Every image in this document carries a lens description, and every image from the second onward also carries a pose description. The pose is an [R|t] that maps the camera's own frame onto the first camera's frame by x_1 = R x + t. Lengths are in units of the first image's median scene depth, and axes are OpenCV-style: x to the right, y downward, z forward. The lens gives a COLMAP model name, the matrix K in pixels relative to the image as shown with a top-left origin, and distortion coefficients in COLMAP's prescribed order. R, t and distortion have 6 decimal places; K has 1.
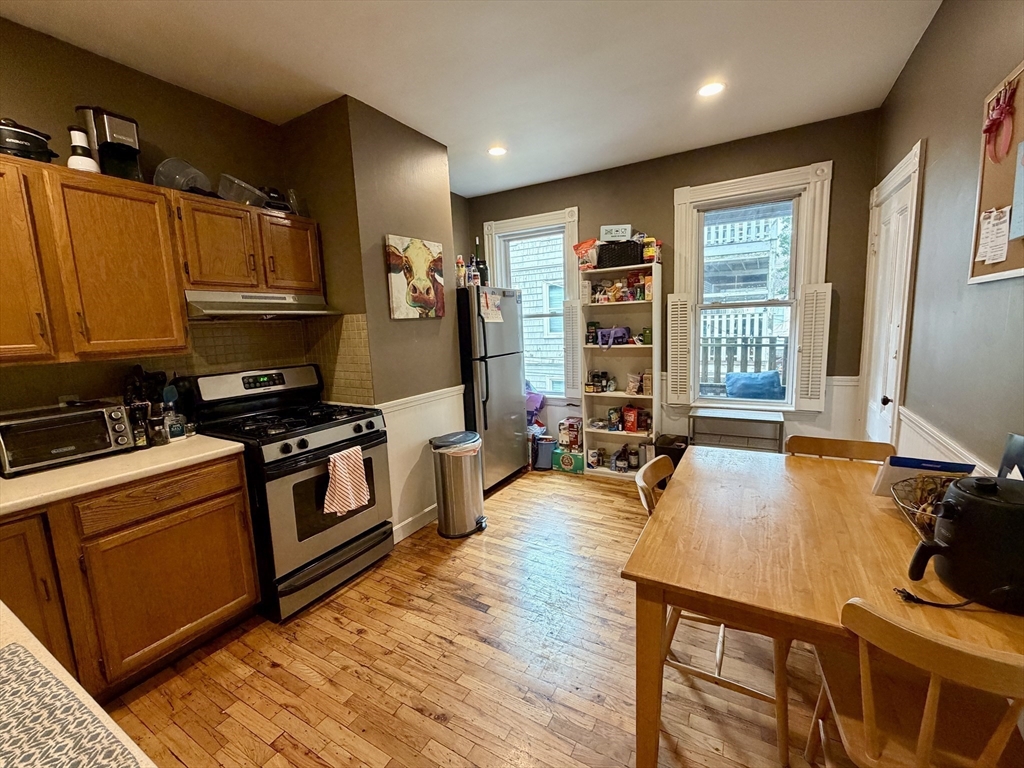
lens RADIAL K [[432.6, 0, 488.8], [0, 432.6, 386.3], [0, 0, 1]] dist [-0.000908, -0.000356]
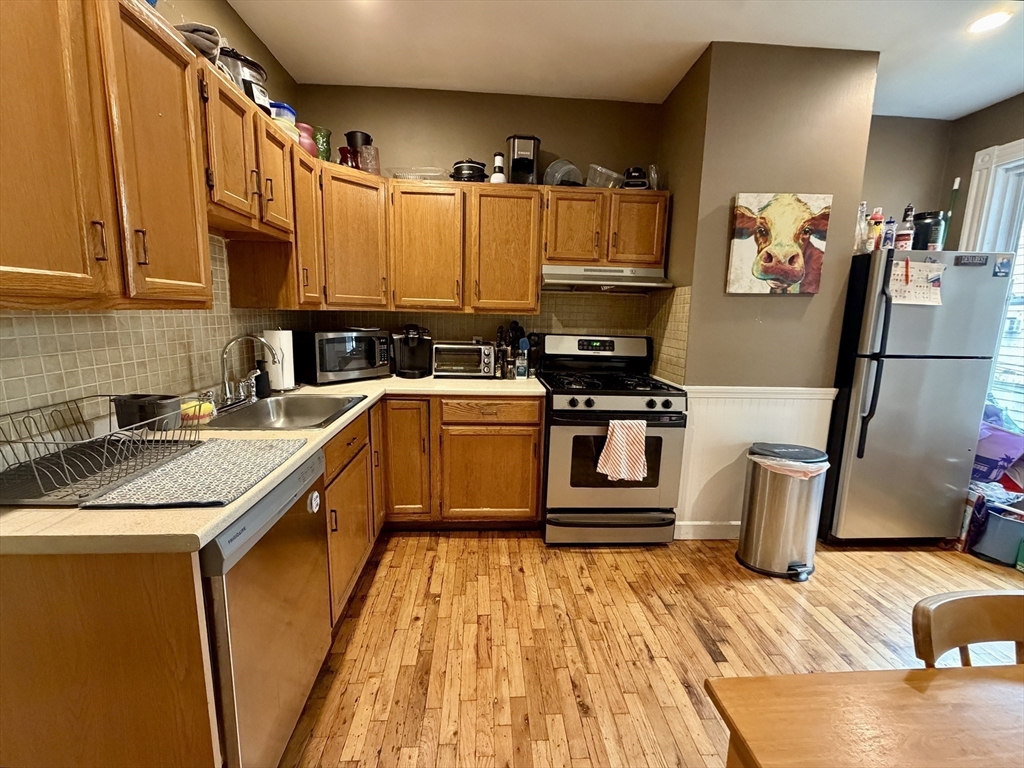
lens RADIAL K [[414.8, 0, 512.0], [0, 414.8, 384.0], [0, 0, 1]] dist [-0.002227, -0.000516]
pose [[0.569599, 0.188503, -0.800014, 0.250696], [-0.164583, 0.979790, 0.113682, -0.000520], [0.805276, 0.066916, 0.589112, 0.189855]]
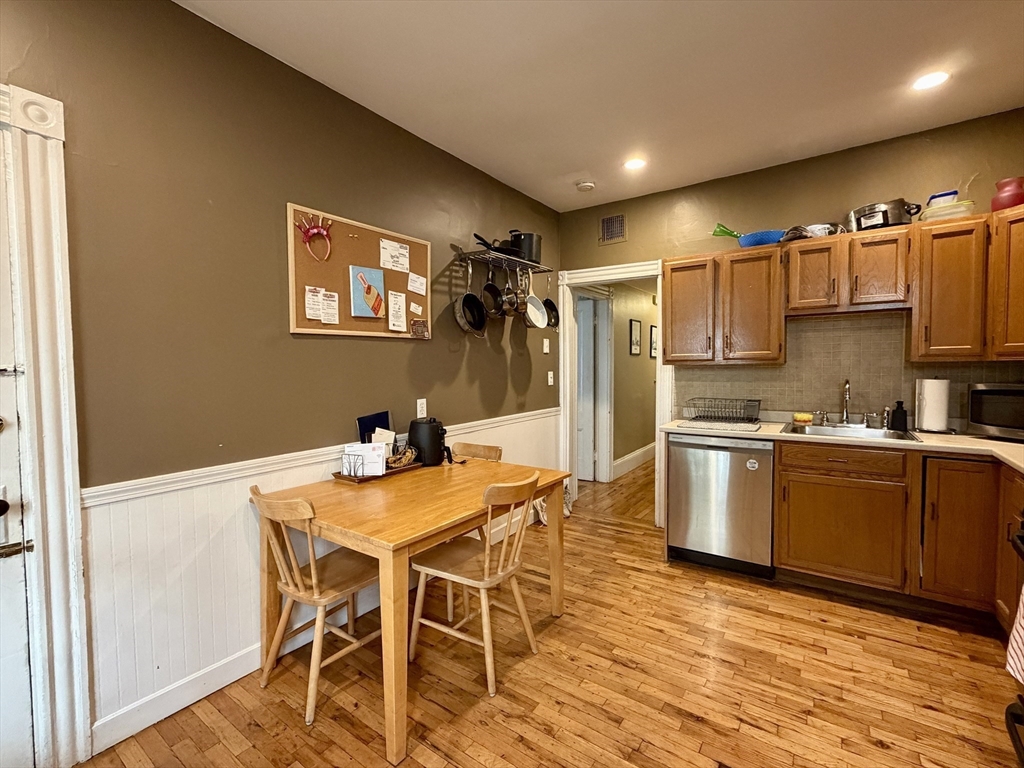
lens RADIAL K [[414.8, 0, 512.0], [0, 414.8, 384.0], [0, 0, 1]] dist [-0.002227, -0.000516]
pose [[-0.996634, 0.055171, 0.060635, 0.207641], [0.065225, 0.981714, 0.178840, -0.161598], [-0.049660, 0.182193, -0.982008, 1.325882]]
